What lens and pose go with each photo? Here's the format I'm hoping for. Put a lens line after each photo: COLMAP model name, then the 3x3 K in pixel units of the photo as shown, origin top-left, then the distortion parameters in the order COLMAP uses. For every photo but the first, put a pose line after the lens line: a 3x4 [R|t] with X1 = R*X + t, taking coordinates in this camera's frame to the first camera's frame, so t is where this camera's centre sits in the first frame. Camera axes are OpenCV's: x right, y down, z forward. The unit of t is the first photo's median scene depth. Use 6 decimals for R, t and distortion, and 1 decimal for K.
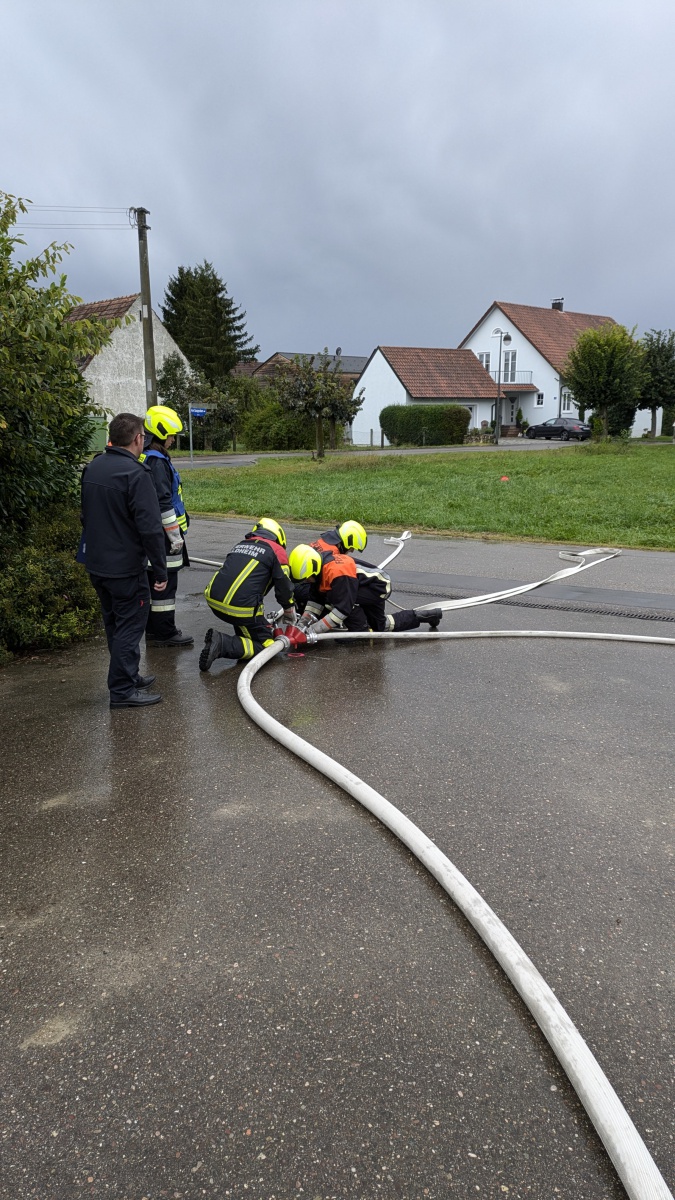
lens RADIAL K [[889.3, 0, 333.3], [0, 889.3, 623.6], [0, 0, 1]] dist [0.076391, -0.081590]
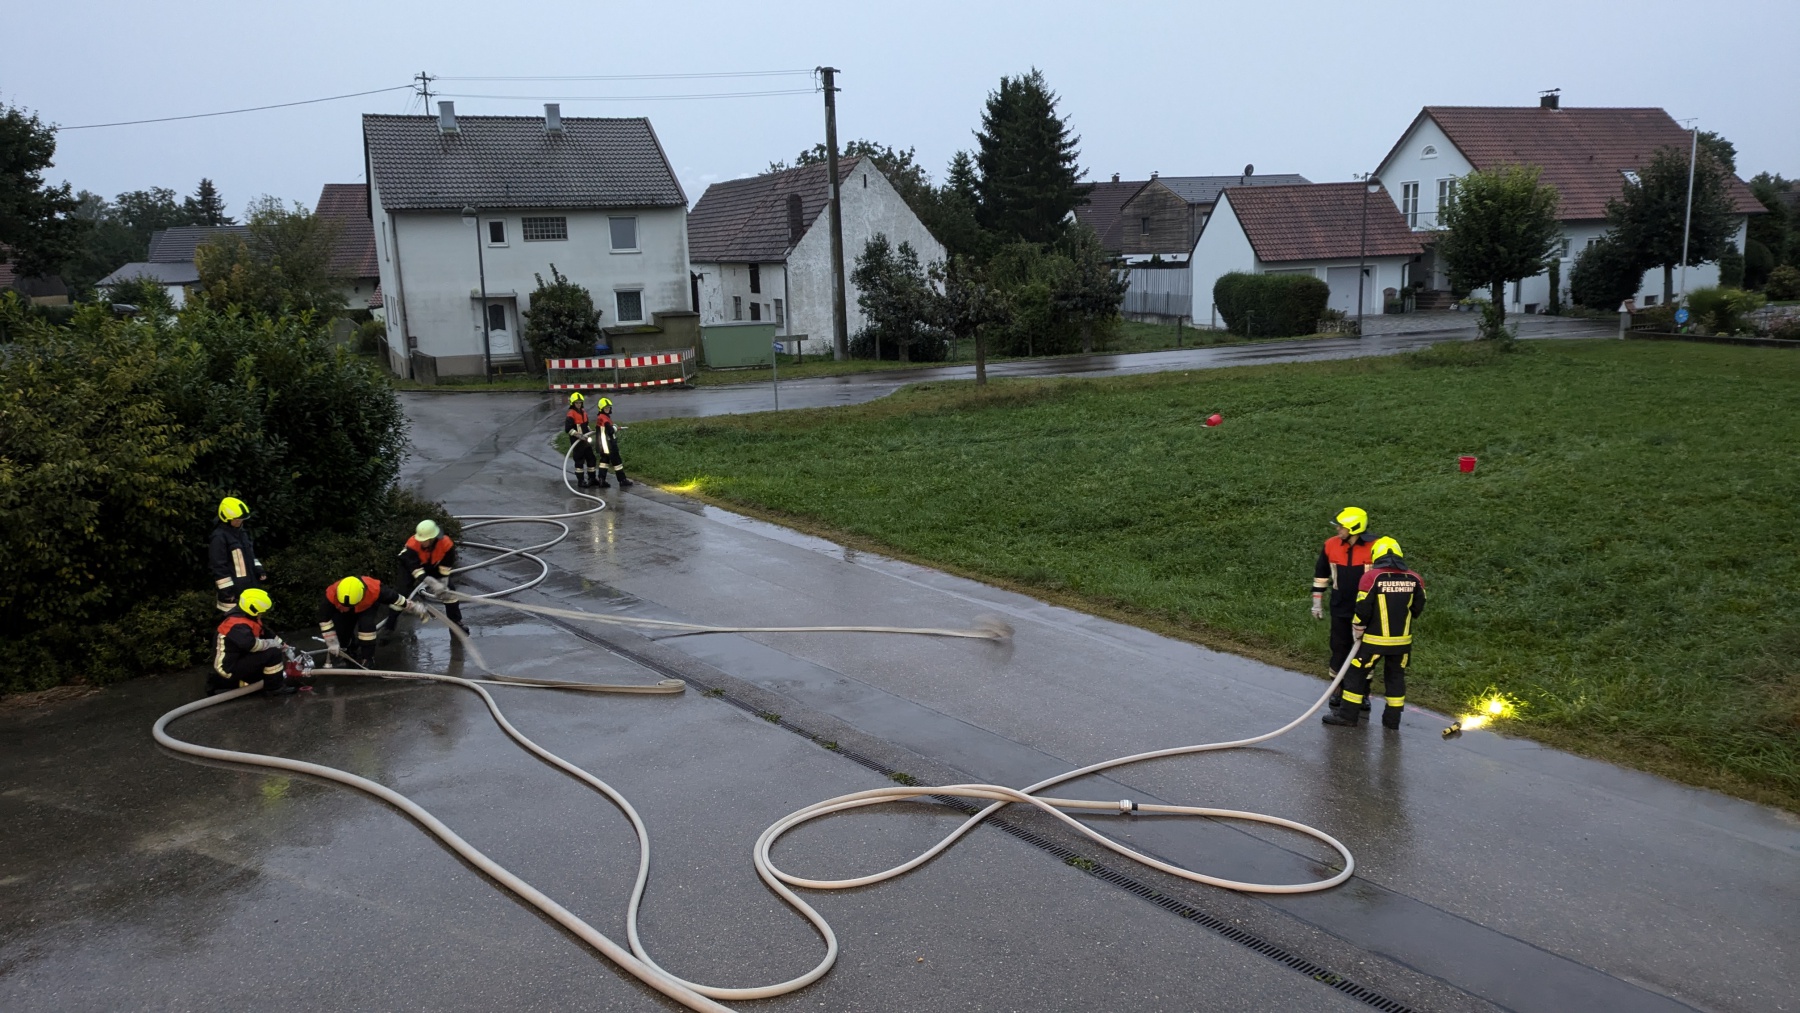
lens RADIAL K [[1337.3, 0, 893.7], [0, 1337.3, 526.0], [0, 0, 1]] dist [0.072579, -0.076962]
pose [[0.936932, 0.042904, -0.346869, 0.208904], [-0.046605, 0.998911, -0.002331, -0.034582], [0.346391, 0.018350, 0.937911, -0.083440]]
